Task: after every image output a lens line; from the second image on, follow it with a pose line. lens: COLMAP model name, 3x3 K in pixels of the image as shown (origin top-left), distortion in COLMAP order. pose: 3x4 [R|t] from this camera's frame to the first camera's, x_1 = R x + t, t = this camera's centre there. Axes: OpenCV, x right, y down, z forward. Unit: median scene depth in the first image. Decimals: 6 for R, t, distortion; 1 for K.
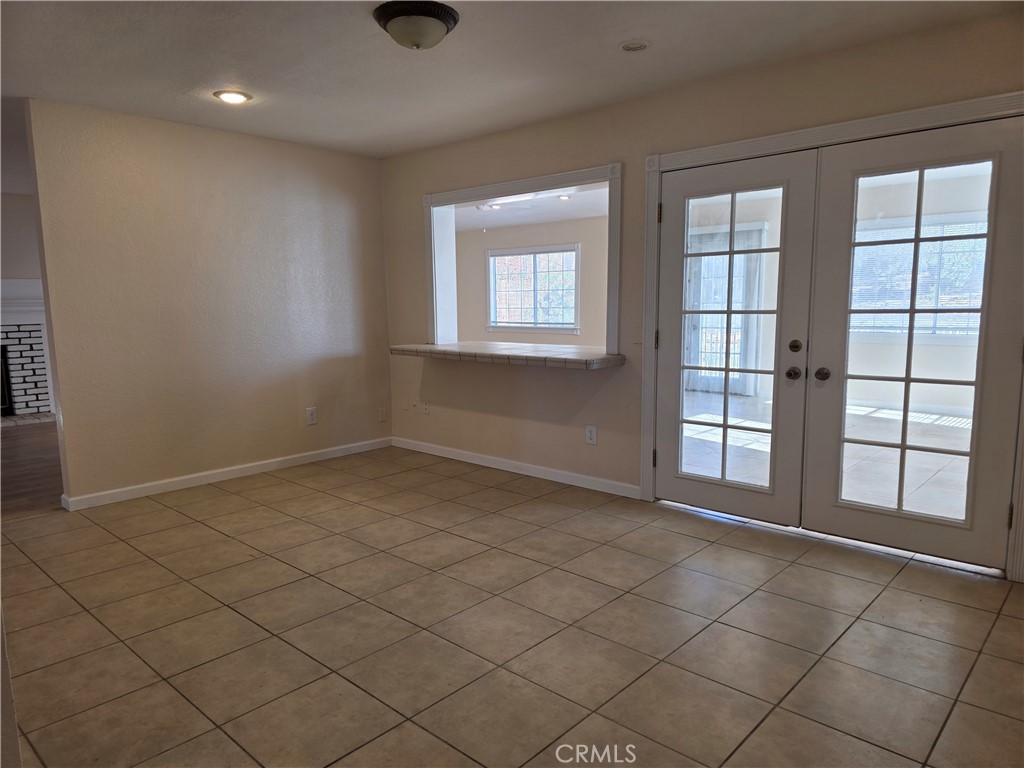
lens RADIAL K [[682.8, 0, 506.4], [0, 682.8, 389.9], [0, 0, 1]] dist [0.071275, -0.074094]
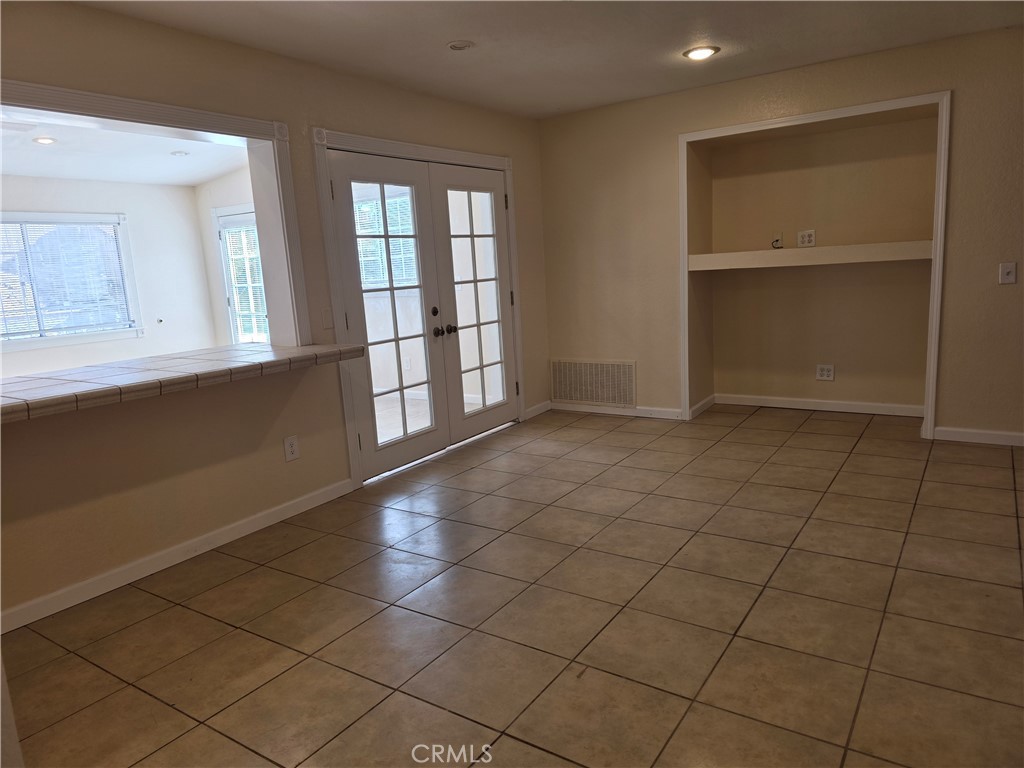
lens RADIAL K [[682.8, 0, 506.4], [0, 682.8, 389.9], [0, 0, 1]] dist [0.071275, -0.074094]
pose [[-0.145894, -0.156079, 0.976911, -0.958258], [0.191190, 0.964412, 0.182635, -0.140046], [-0.970650, 0.213421, -0.110861, 1.112607]]
